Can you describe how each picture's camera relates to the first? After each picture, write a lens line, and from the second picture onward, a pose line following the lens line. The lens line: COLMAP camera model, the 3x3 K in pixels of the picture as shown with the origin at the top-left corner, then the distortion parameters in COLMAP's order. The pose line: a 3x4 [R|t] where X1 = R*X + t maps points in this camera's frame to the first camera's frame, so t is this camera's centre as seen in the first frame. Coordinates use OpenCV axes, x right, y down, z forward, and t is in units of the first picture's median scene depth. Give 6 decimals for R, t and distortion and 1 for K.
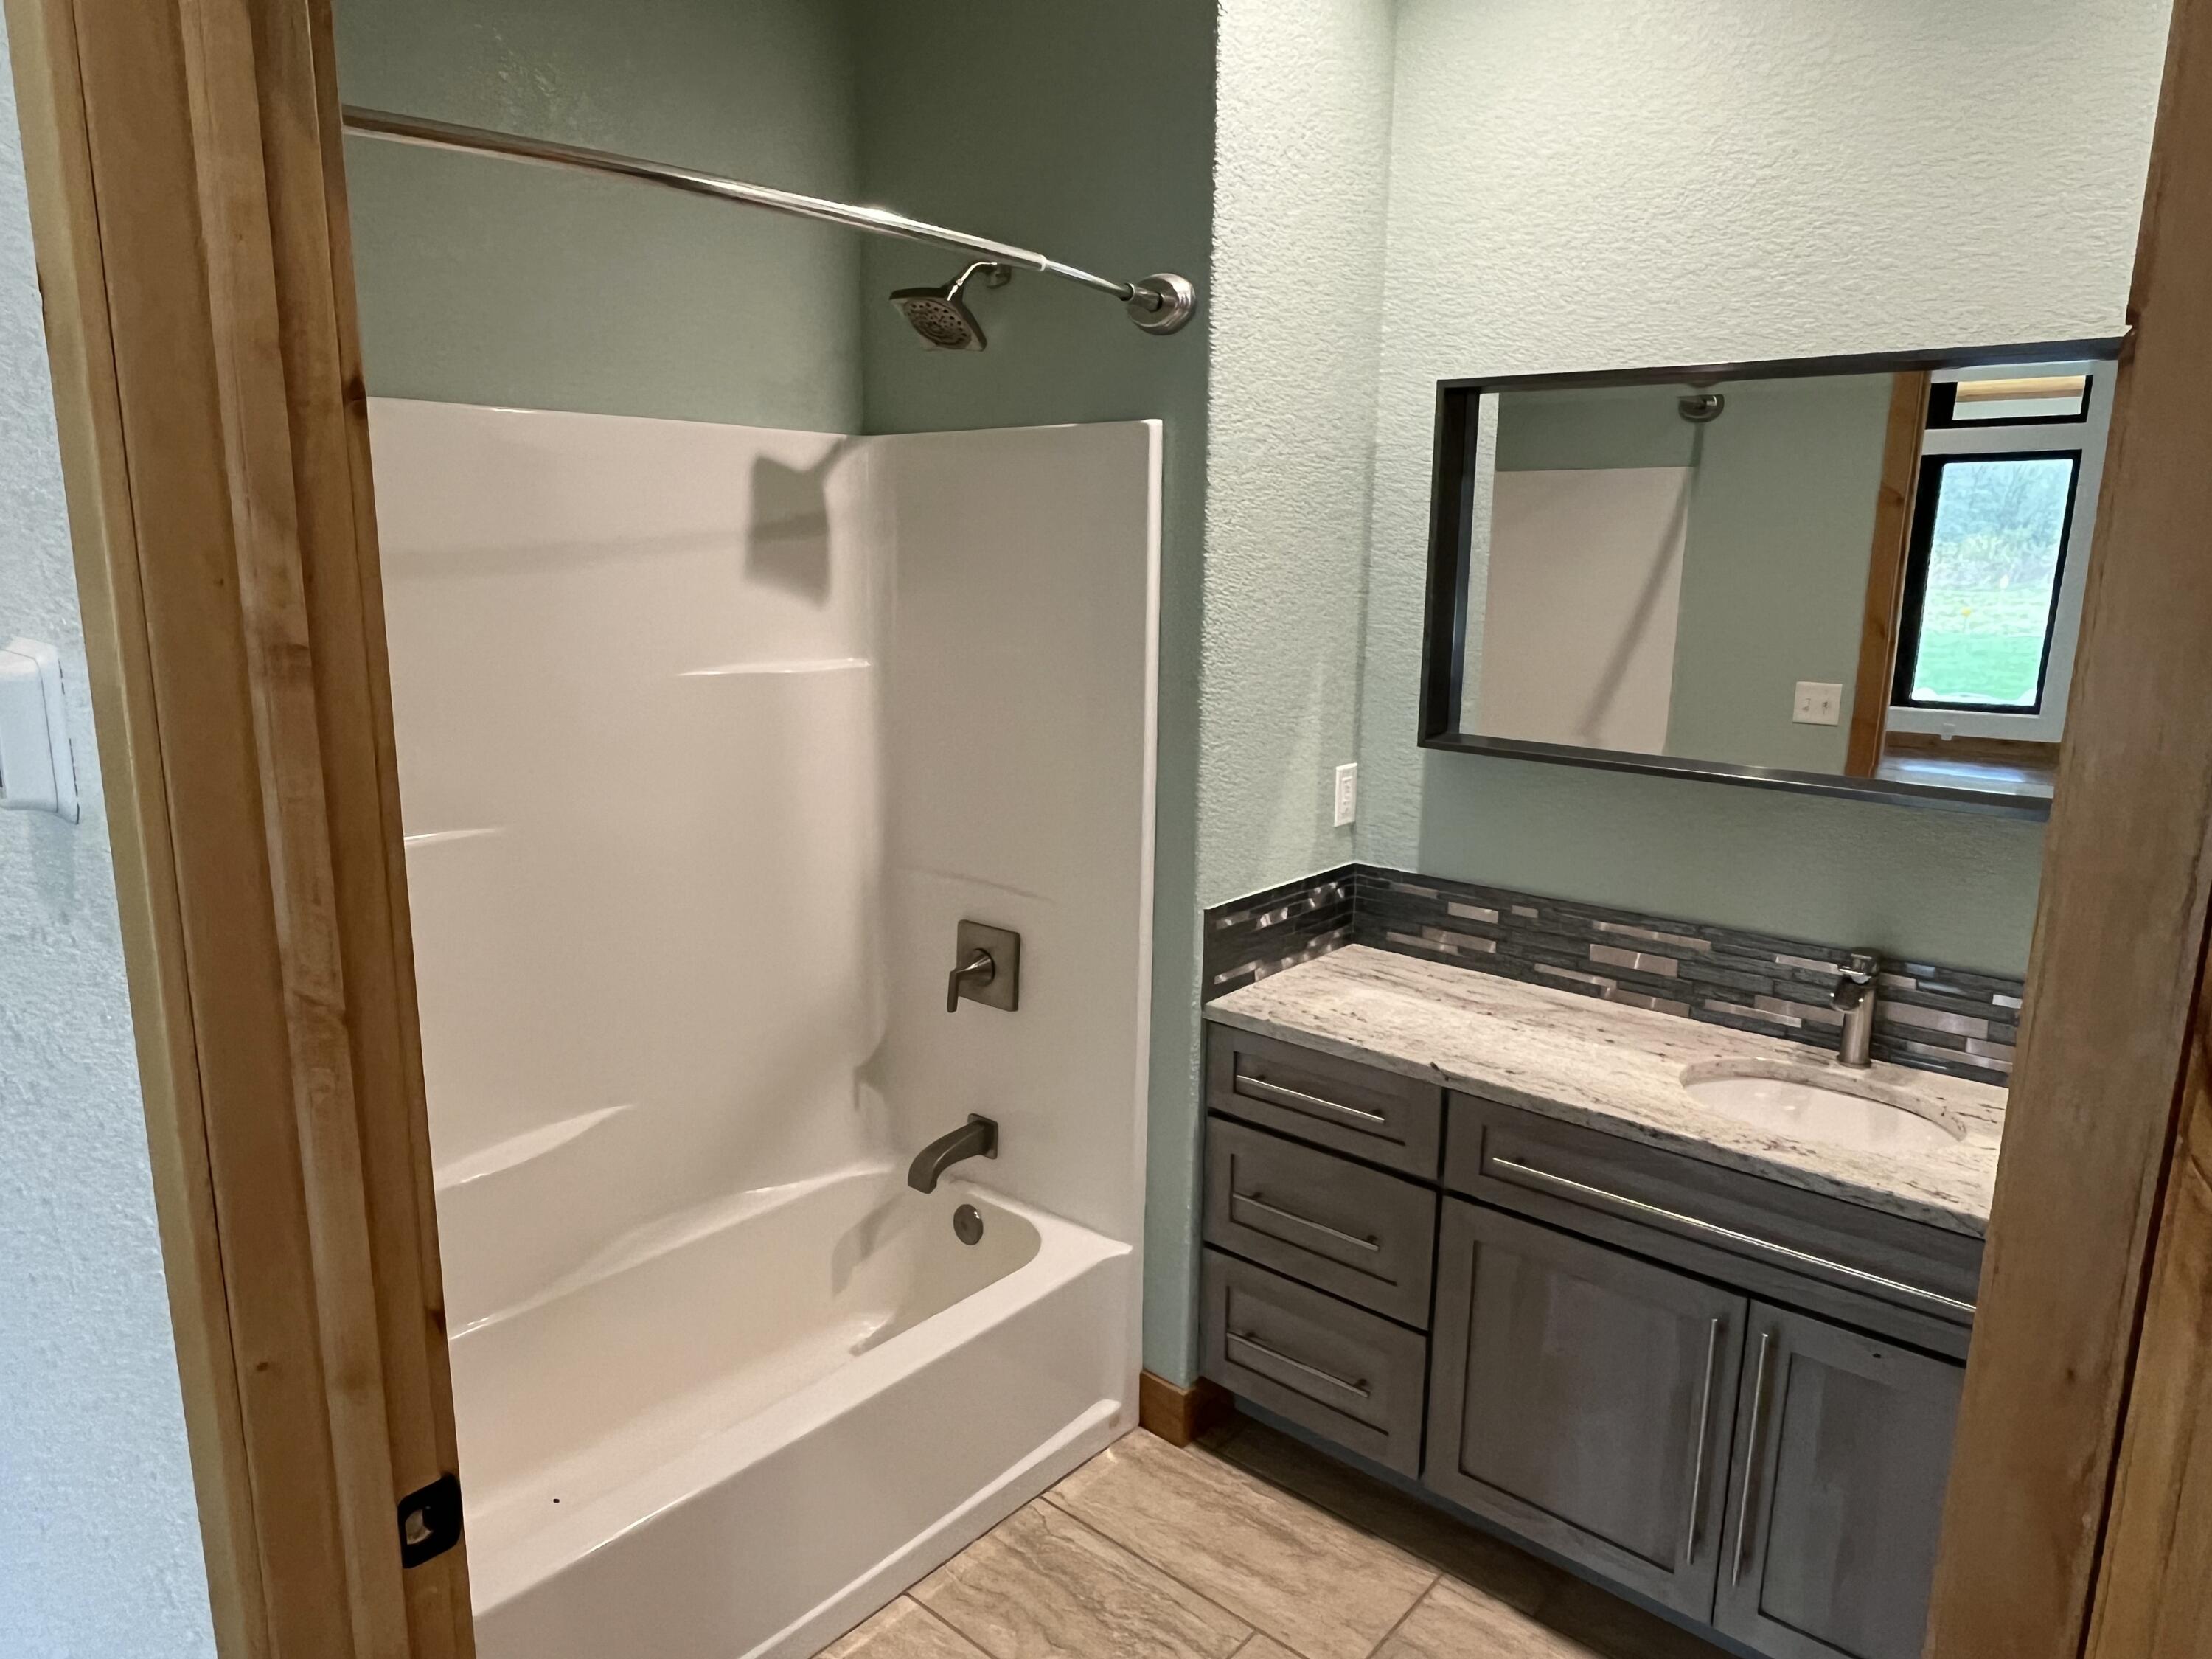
lens RADIAL K [[1396.0, 0, 1107.4], [0, 1396.0, 824.6], [0, 0, 1]] dist [-0.004732, -0.000789]
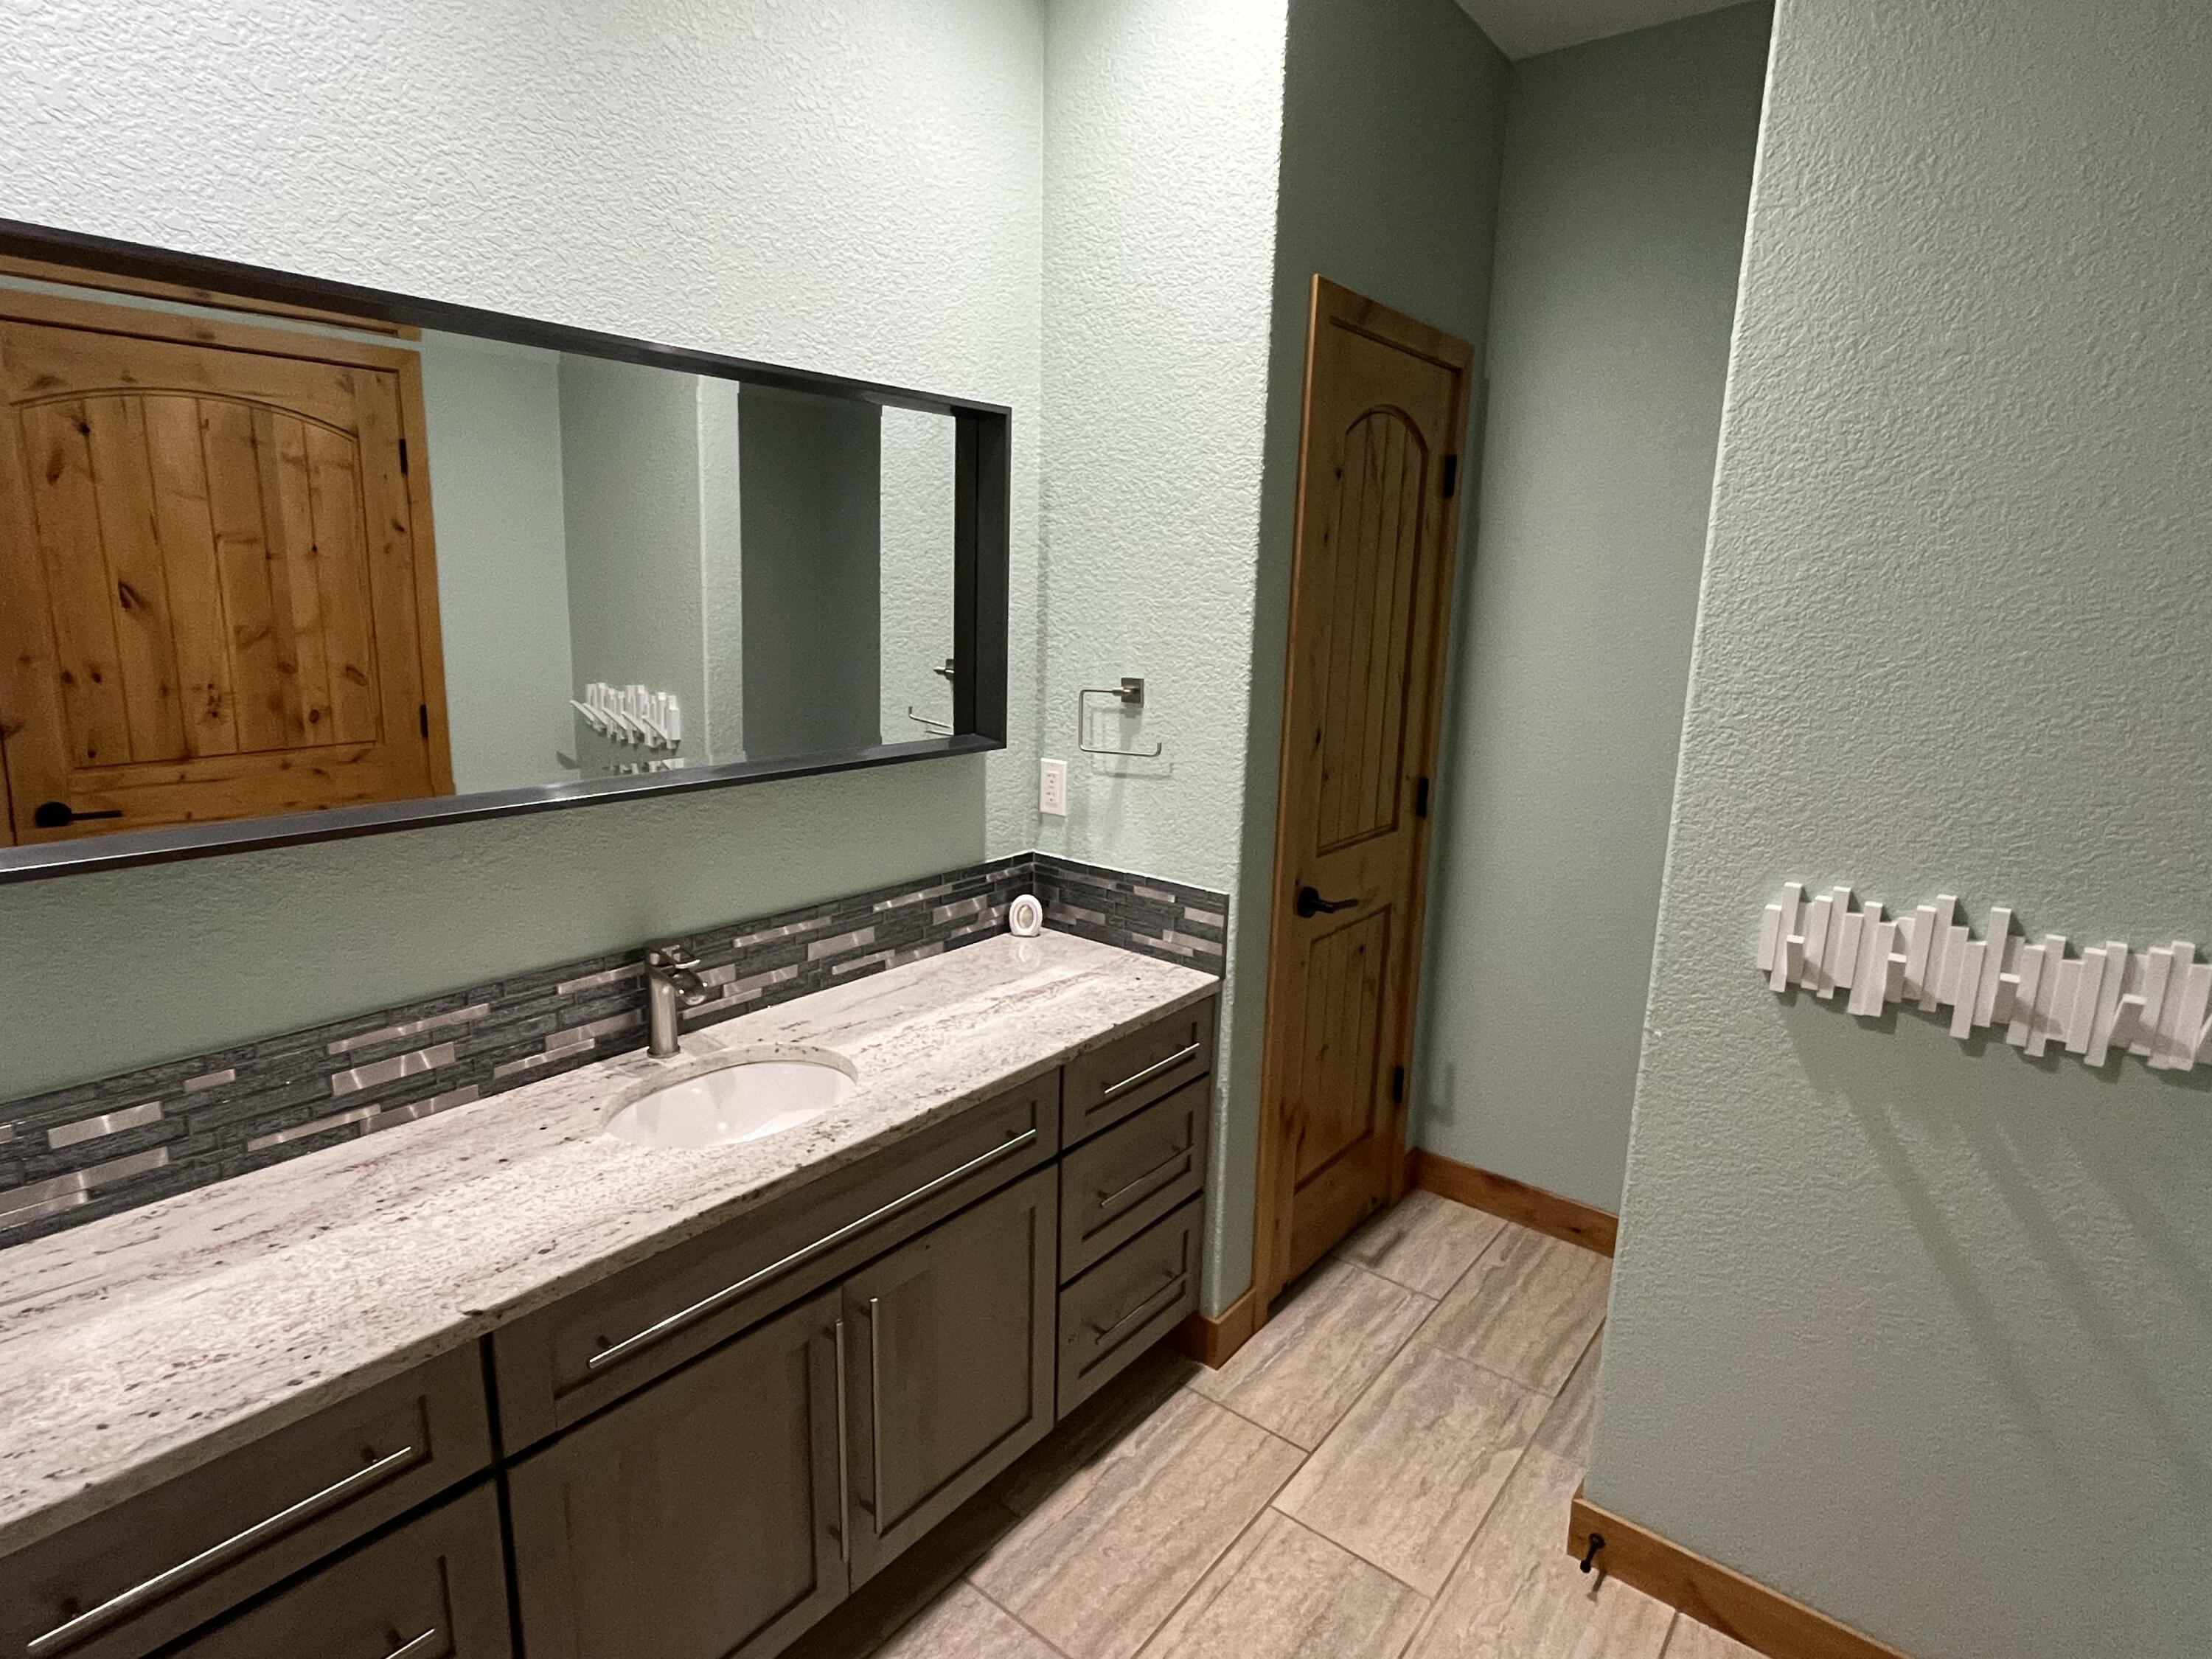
lens RADIAL K [[1123.1, 0, 1104.4], [0, 1123.1, 828.3], [0, 0, 1]] dist [-0.019728, 0.000983]
pose [[-0.012941, -0.222481, 0.974851, -0.218137], [0.183952, 0.957763, 0.221023, -0.102200], [-0.982850, 0.182186, 0.028531, 0.611201]]
